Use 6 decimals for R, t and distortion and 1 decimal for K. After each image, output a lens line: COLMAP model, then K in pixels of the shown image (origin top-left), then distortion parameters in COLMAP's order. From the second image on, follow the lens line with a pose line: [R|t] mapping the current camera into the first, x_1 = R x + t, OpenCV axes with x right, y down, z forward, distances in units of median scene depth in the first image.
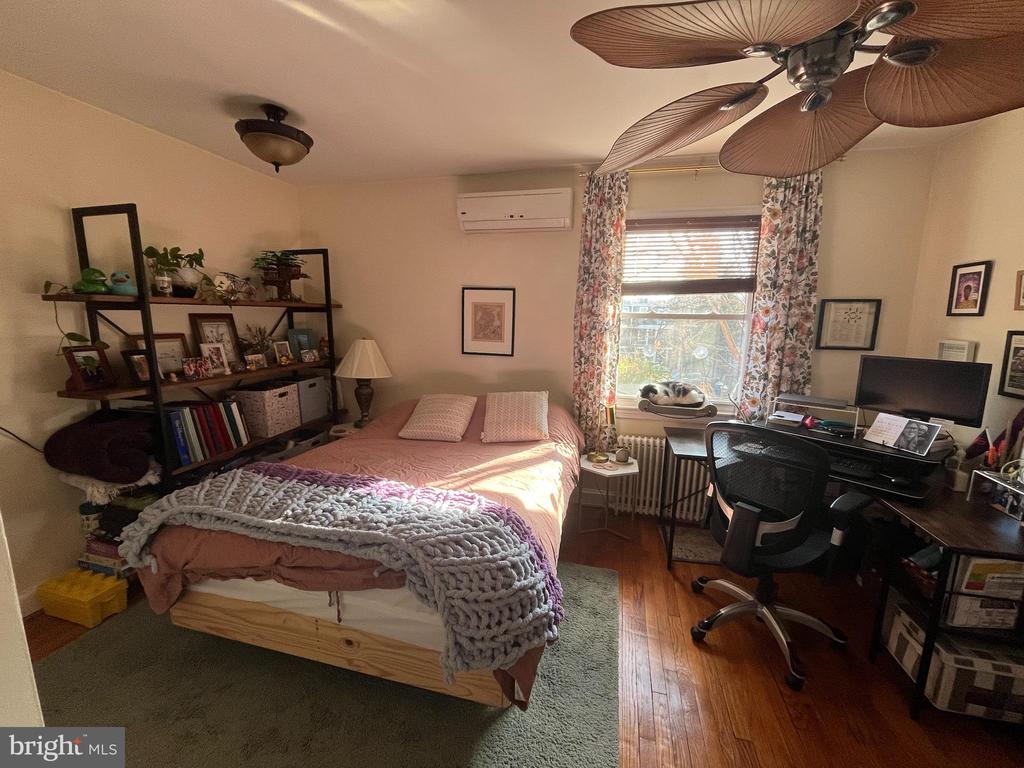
lens RADIAL K [[417.0, 0, 512.0], [0, 417.0, 384.0], [0, 0, 1]] dist [-0.005929, 0.000186]
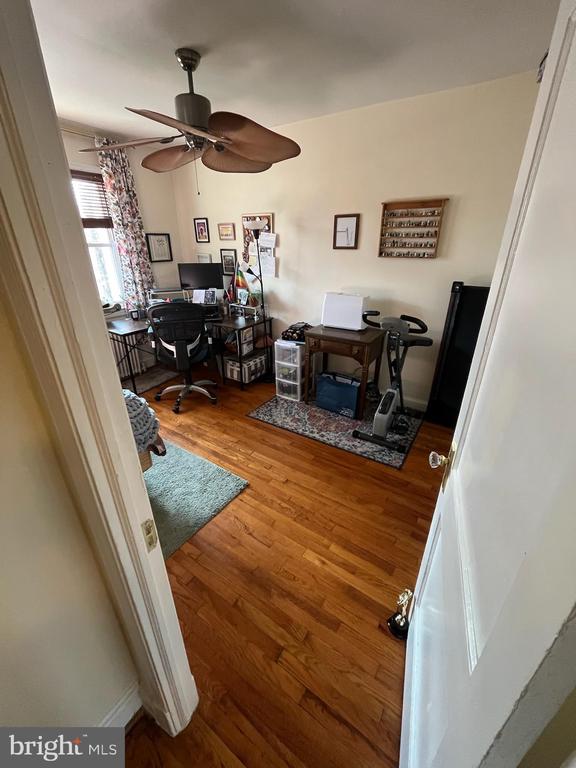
lens RADIAL K [[312.7, 0, 288.0], [0, 312.7, 384.0], [0, 0, 1]] dist [-0.005929, 0.000186]
pose [[0.330173, -0.404232, 0.852984, -0.503009], [0.155183, 0.914611, 0.373370, -0.014585], [-0.931077, 0.009092, 0.364710, -0.076652]]
